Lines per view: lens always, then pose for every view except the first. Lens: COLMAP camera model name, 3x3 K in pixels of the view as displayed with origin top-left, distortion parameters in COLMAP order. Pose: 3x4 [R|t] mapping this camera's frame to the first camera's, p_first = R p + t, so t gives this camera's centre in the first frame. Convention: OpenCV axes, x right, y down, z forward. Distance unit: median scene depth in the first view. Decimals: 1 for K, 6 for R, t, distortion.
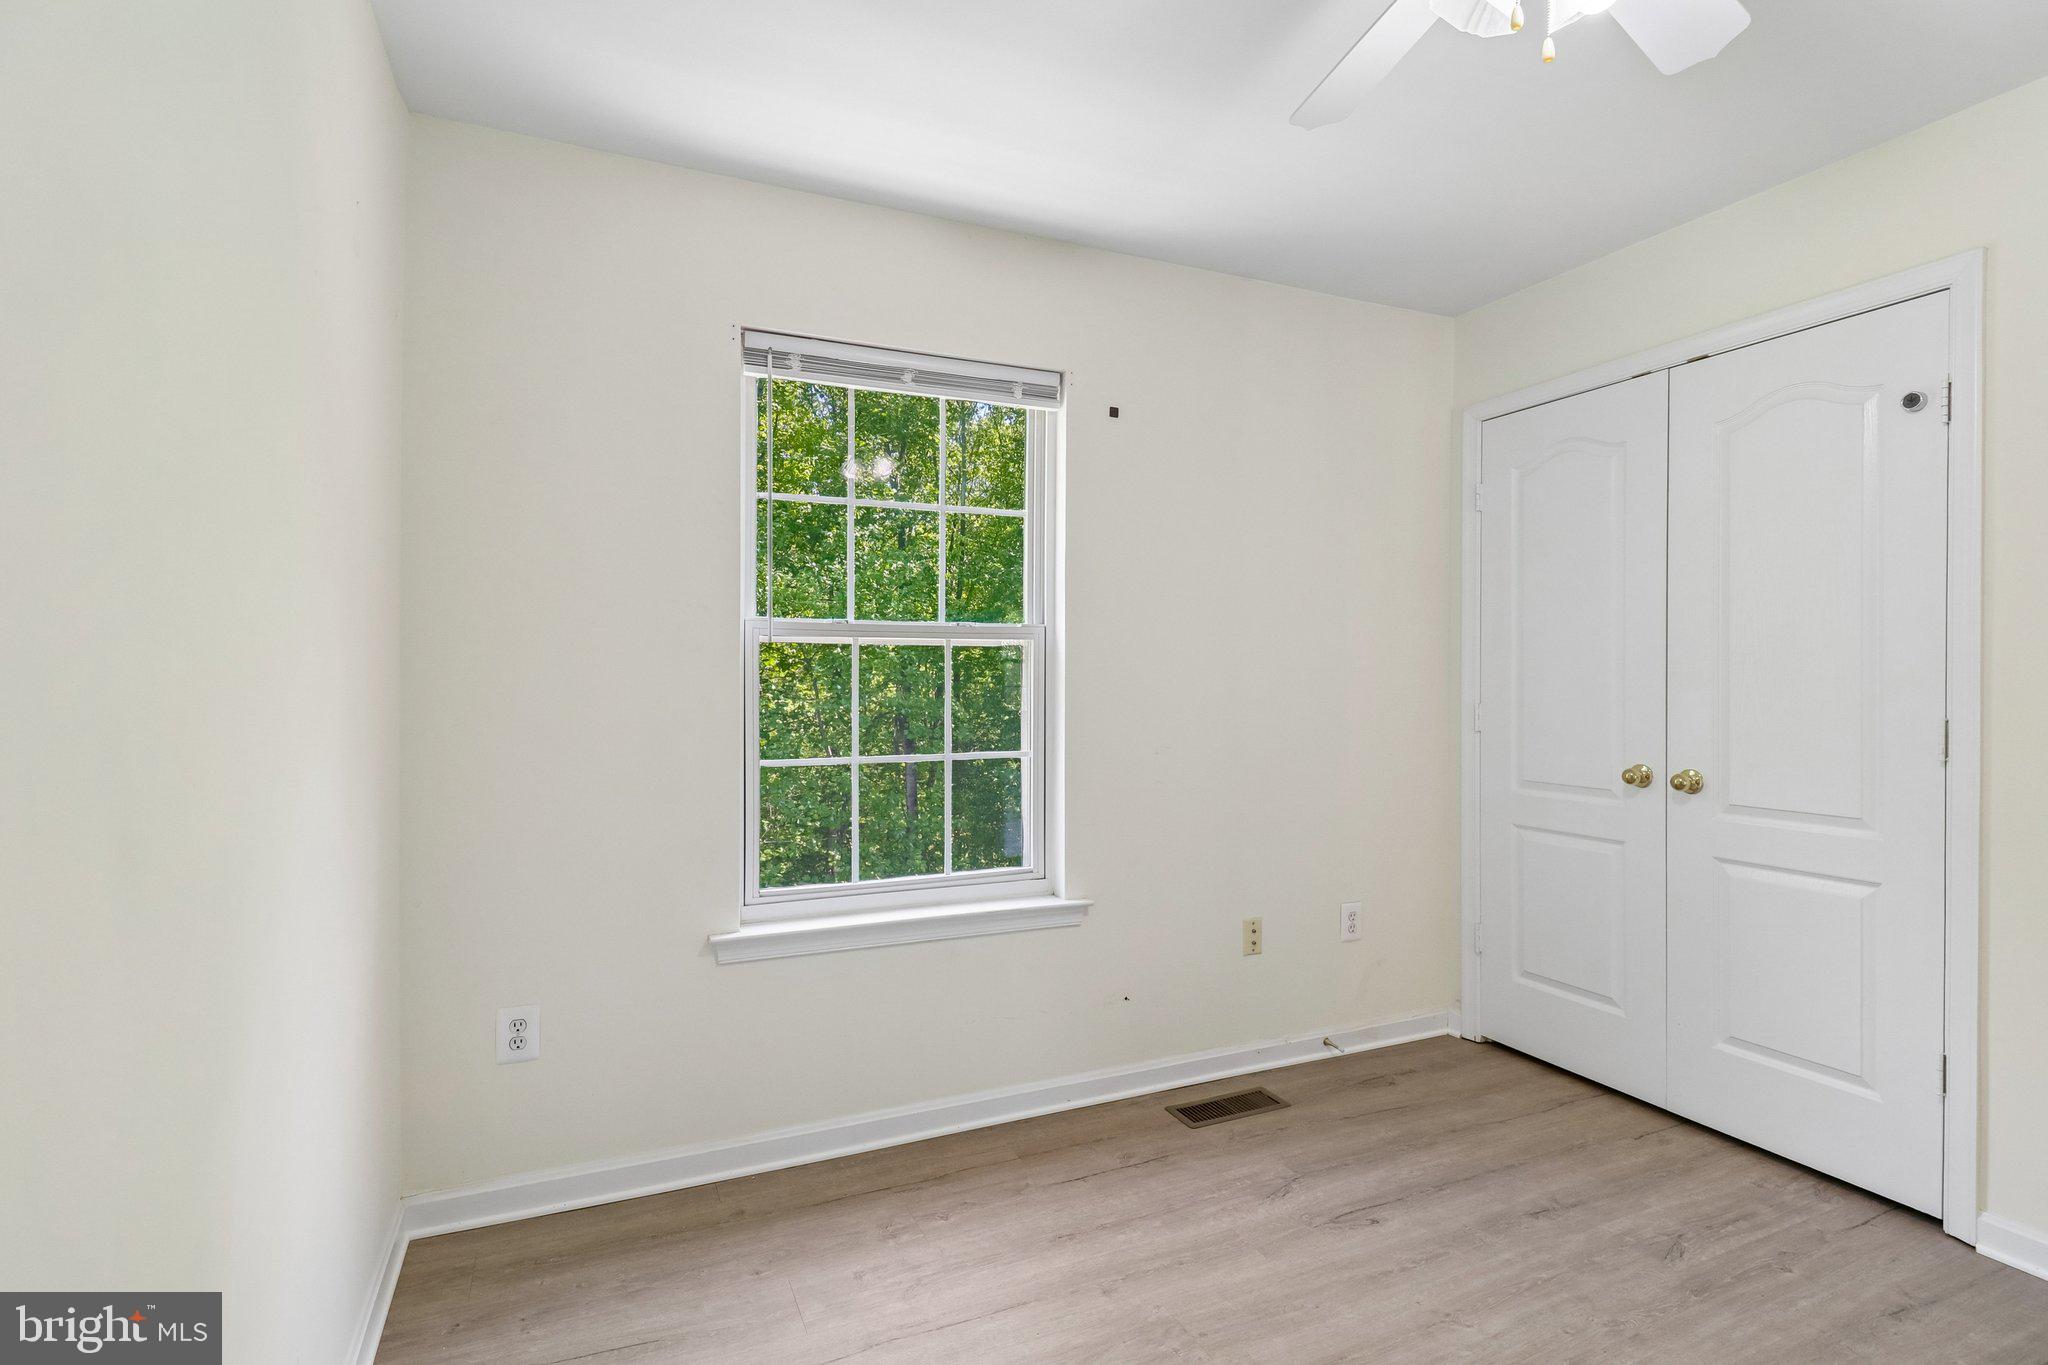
lens RADIAL K [[964.0, 0, 1019.5], [0, 964.0, 670.7], [0, 0, 1]] dist [0.001879, -0.009344]
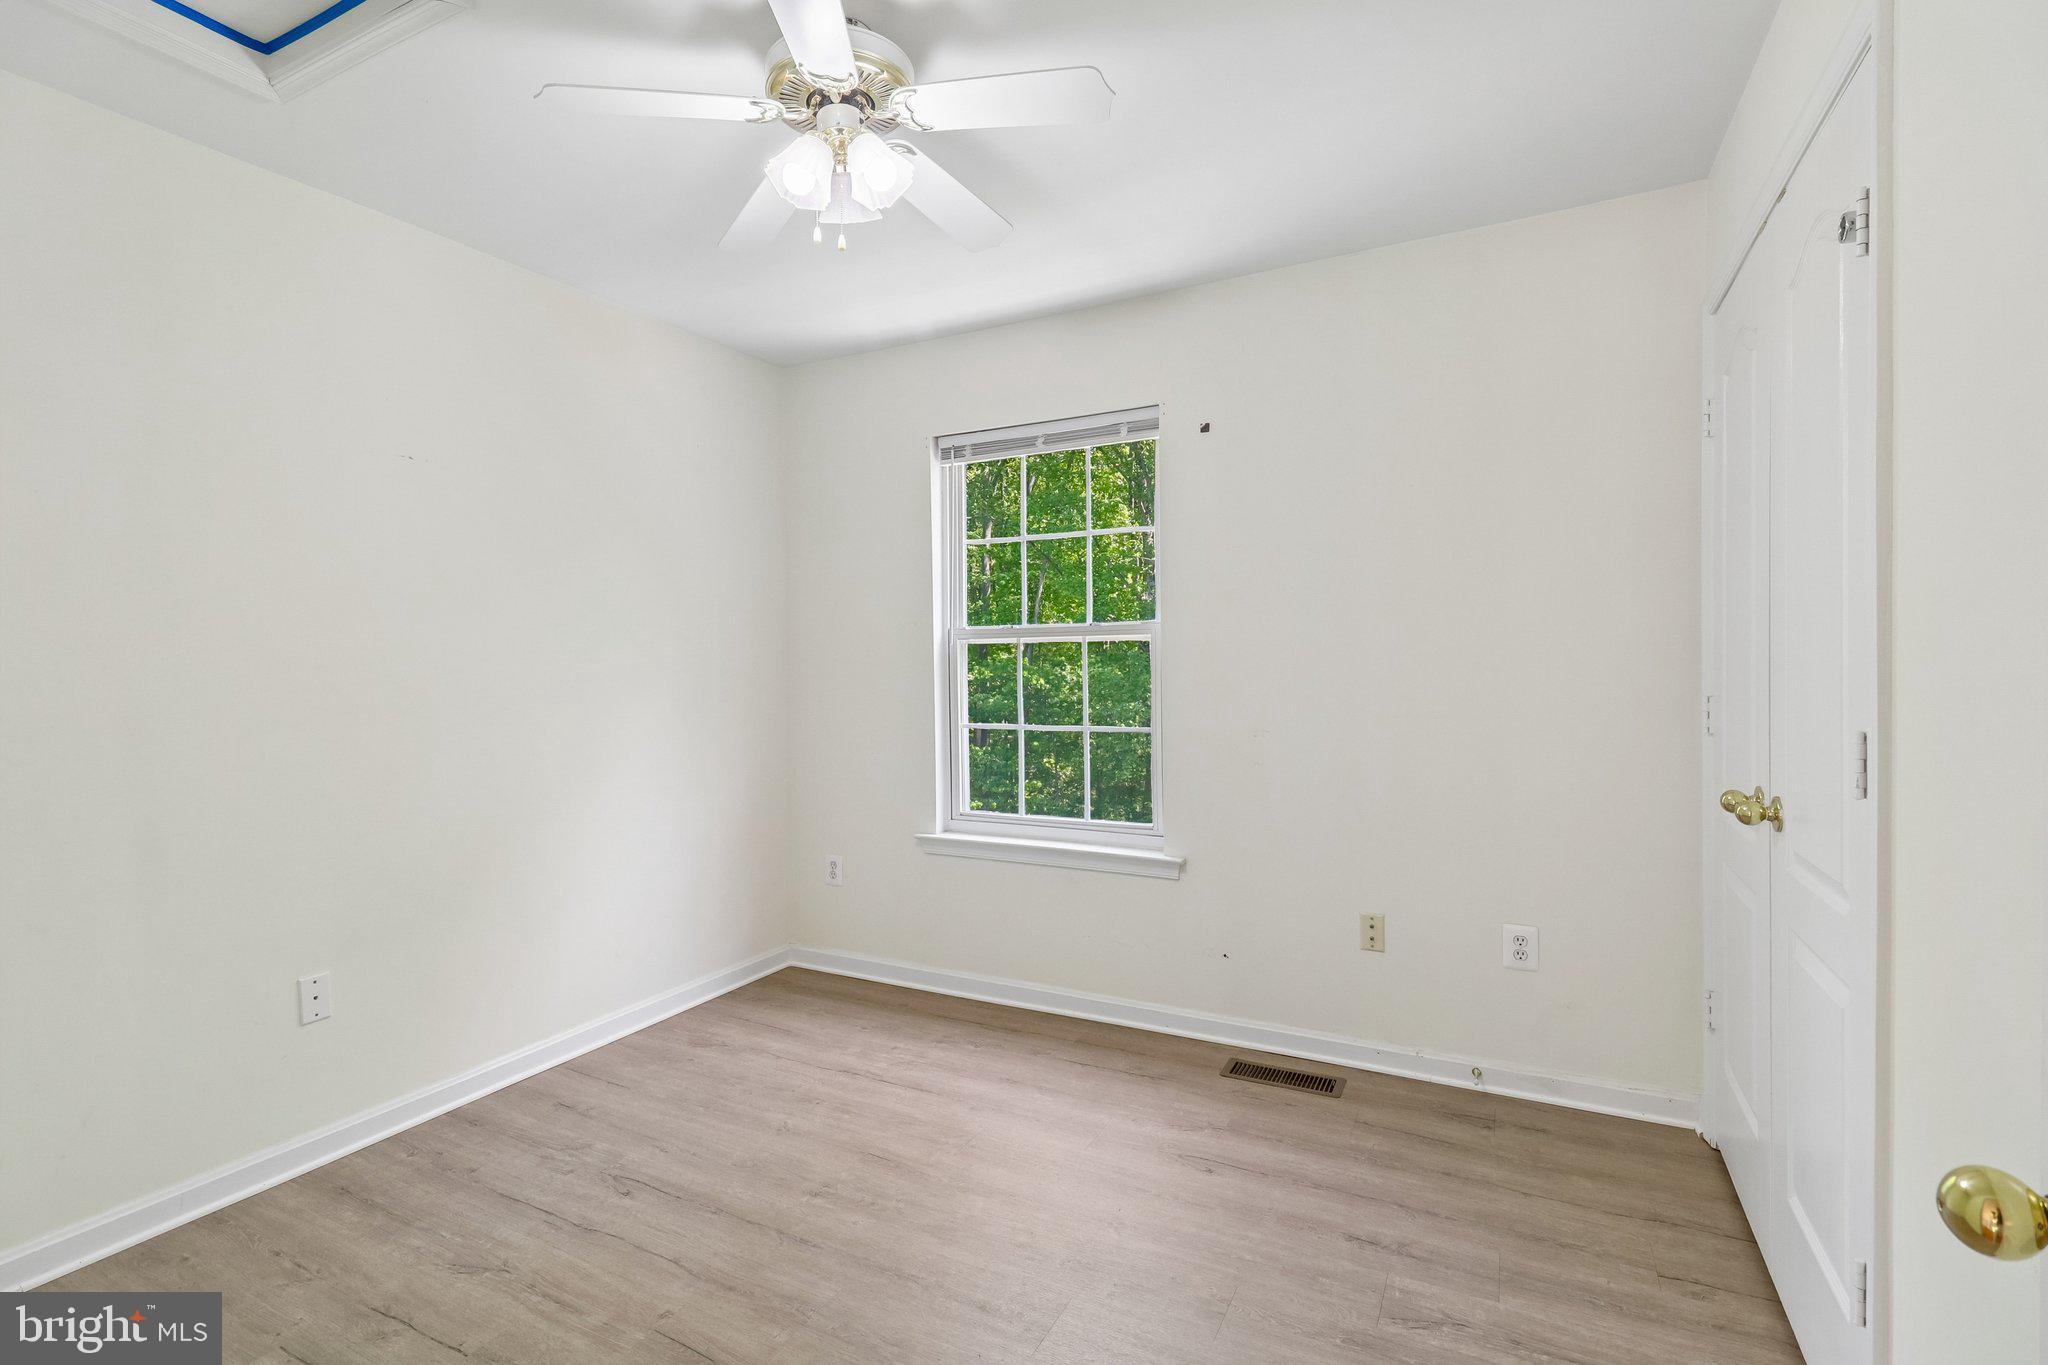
lens RADIAL K [[964.0, 0, 1019.5], [0, 964.0, 670.7], [0, 0, 1]] dist [0.001879, -0.009344]
pose [[0.620093, -0.000950, -0.784528, 0.929934], [0.013954, 0.999854, 0.009819, -0.001607], [0.784404, -0.017036, 0.620016, 0.149169]]
